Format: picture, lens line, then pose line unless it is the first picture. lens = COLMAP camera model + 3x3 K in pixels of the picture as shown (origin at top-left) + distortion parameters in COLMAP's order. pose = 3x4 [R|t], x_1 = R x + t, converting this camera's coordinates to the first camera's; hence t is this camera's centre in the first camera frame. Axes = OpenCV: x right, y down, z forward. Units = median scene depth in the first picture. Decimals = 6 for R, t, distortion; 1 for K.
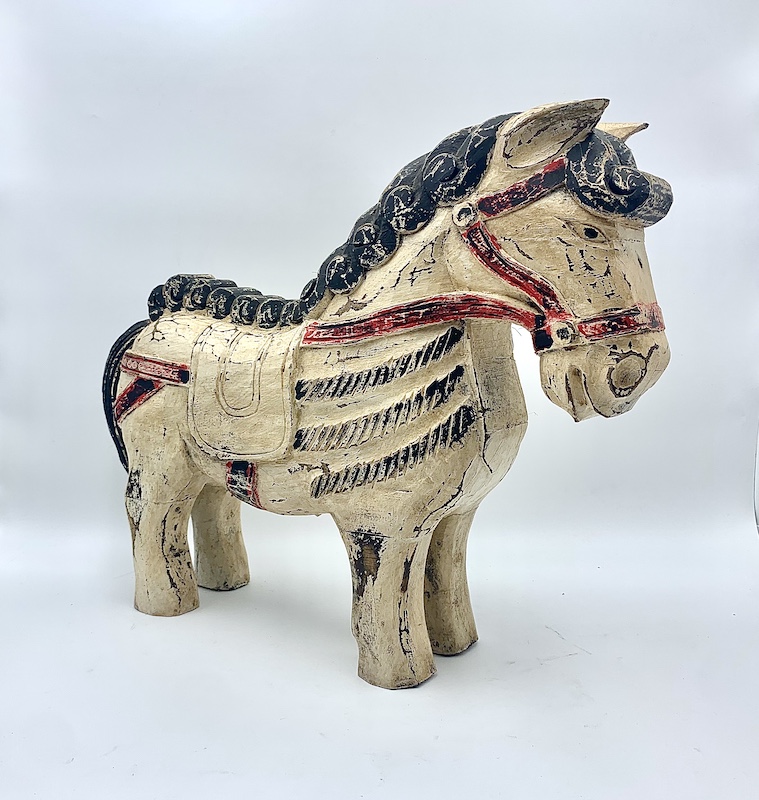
lens RADIAL K [[718.8, 0, 378.7], [0, 718.8, 407.6], [0, 0, 1]] dist [0.144800, 0.003306]
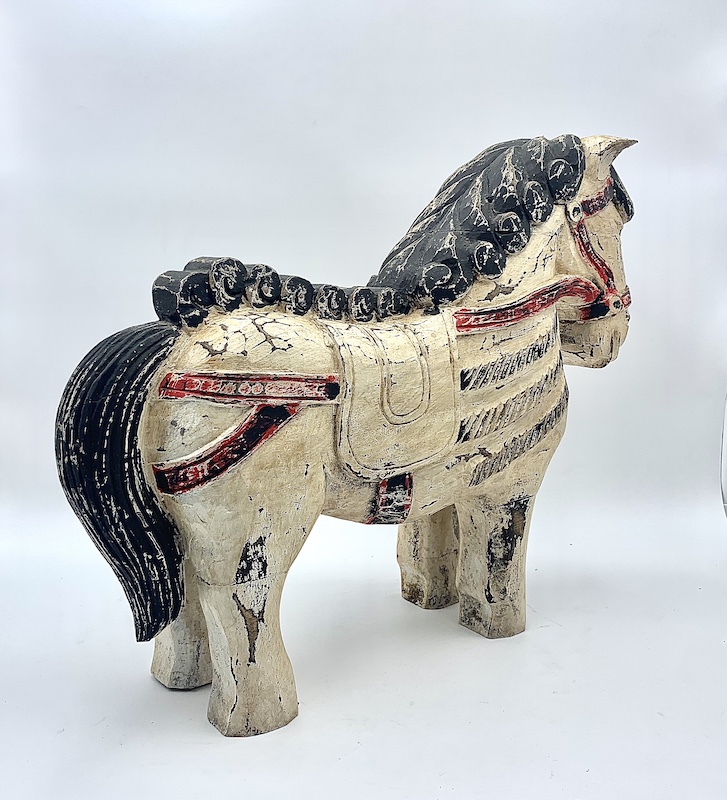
lens RADIAL K [[678.7, 0, 362.4], [0, 678.7, 393.9], [0, 0, 1]] dist [0.098250, -0.012529]
pose [[0.461889, -0.161387, 0.872131, -0.945376], [0.148351, 0.983511, 0.103430, -0.117082], [-0.874443, 0.081608, 0.478215, 0.666411]]
